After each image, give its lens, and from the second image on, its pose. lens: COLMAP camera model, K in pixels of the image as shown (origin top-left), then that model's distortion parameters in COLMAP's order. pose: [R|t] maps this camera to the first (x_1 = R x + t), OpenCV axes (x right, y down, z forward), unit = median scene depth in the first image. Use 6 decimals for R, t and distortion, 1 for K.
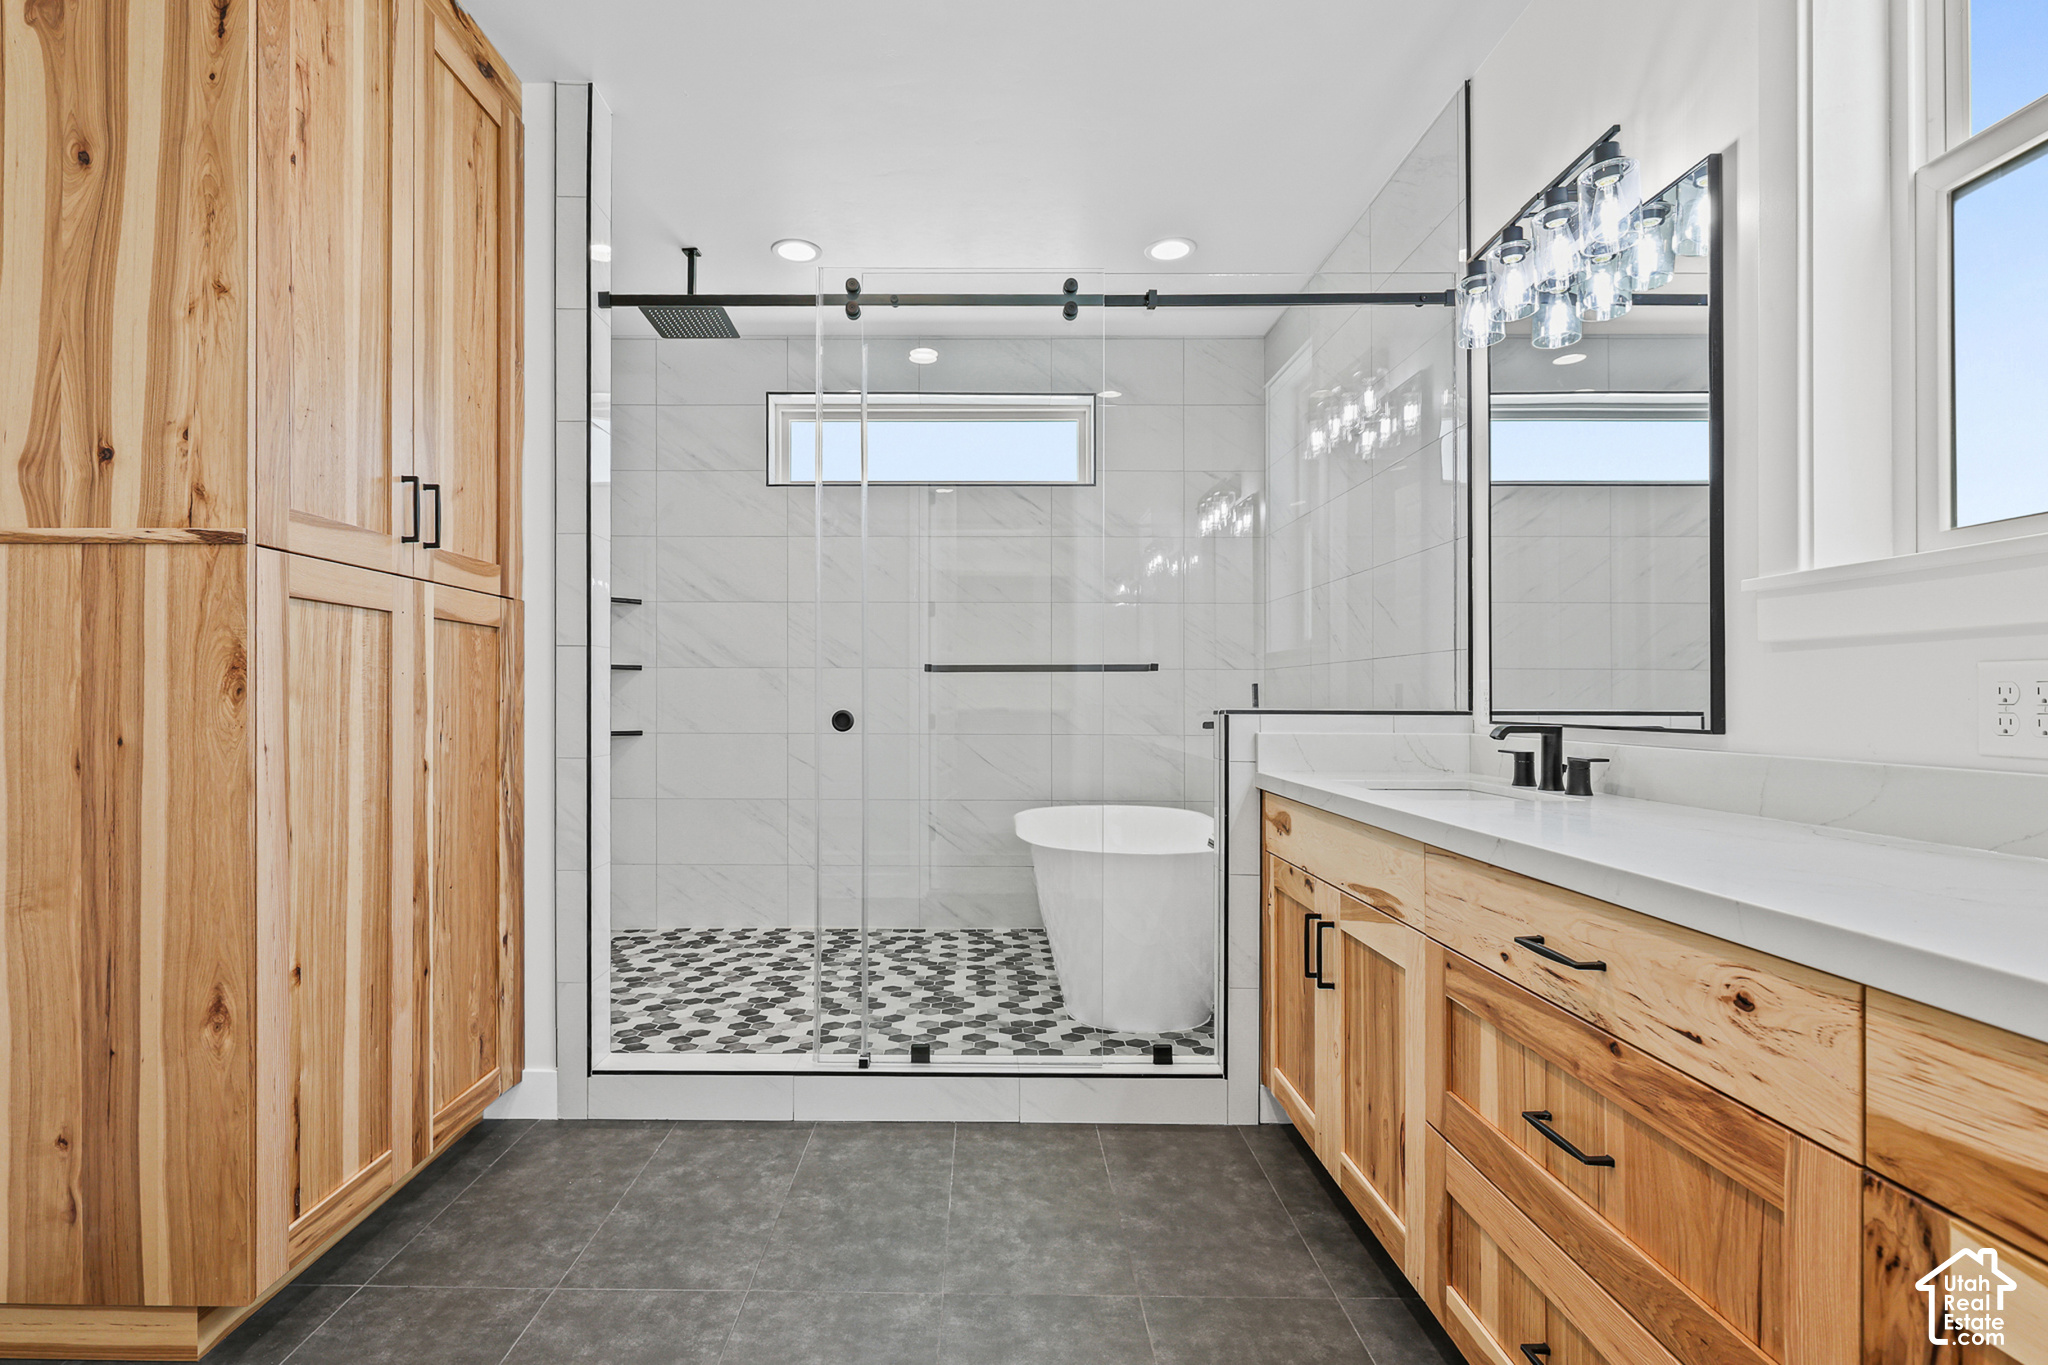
lens RADIAL K [[992.0, 0, 950.5], [0, 992.0, 707.7], [0, 0, 1]] dist [0.008070, -0.004884]
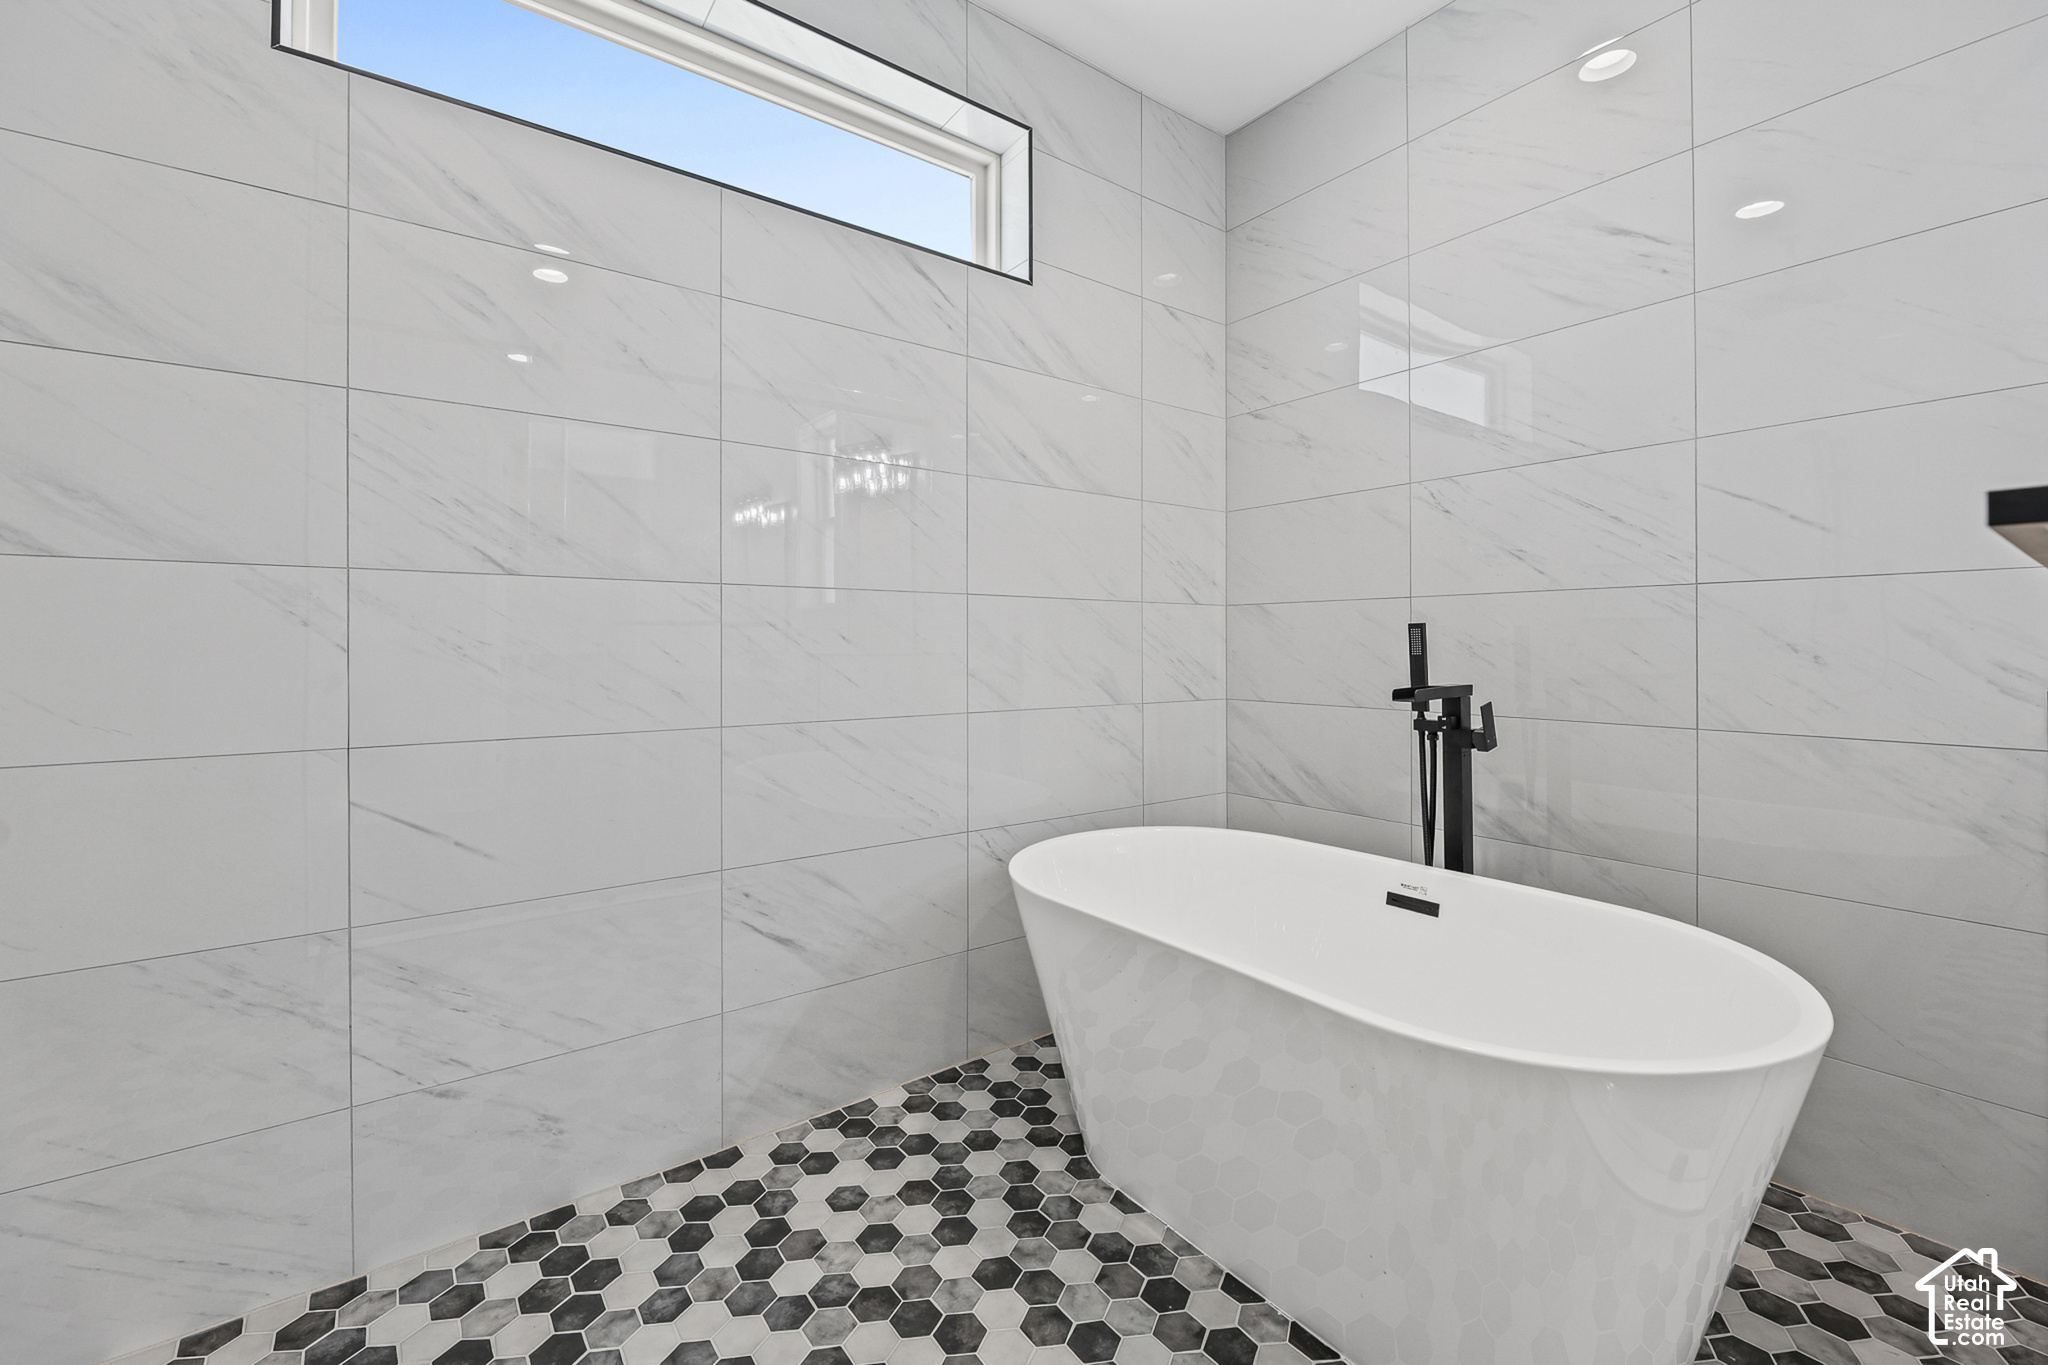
lens RADIAL K [[843.1, 0, 1041.4], [0, 843.1, 652.5], [0, 0, 1]] dist [-0.001574, -0.002978]
pose [[0.778351, -0.009101, 0.627763, -0.318000], [0.012289, 0.999924, -0.000740, -0.013663], [-0.627709, 0.008290, 0.778404, 1.193182]]
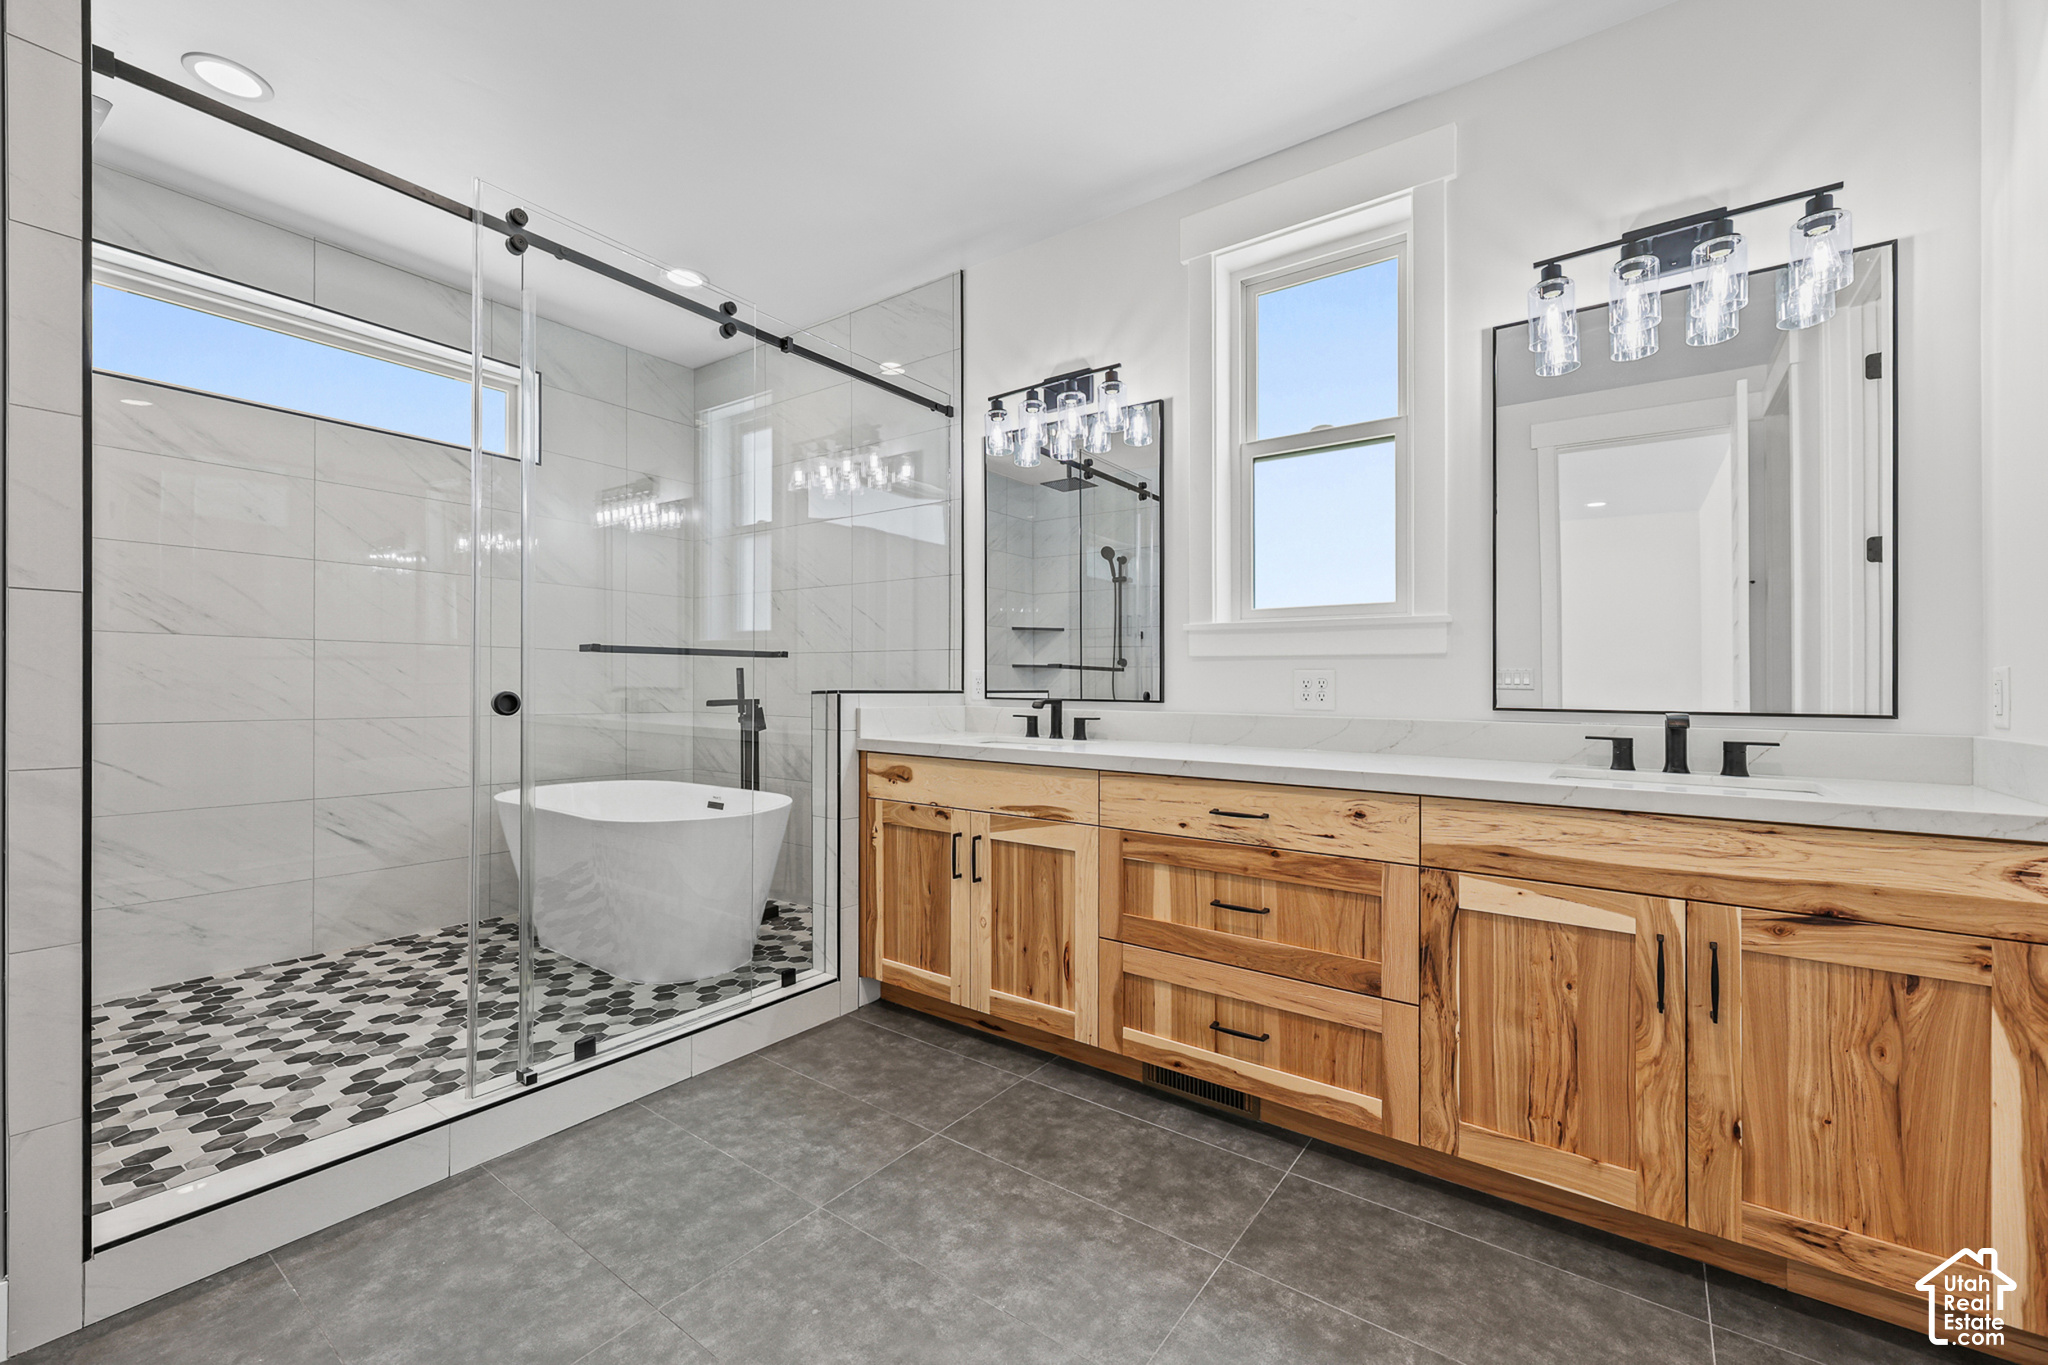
lens RADIAL K [[843.1, 0, 1037.9], [0, 843.1, 694.2], [0, 0, 1]] dist [-0.001574, -0.002978]
pose [[0.562777, -0.008050, 0.826569, -0.534658], [-0.000422, 0.999950, 0.010027, -0.004340], [-0.826608, -0.005992, 0.562746, 0.211619]]
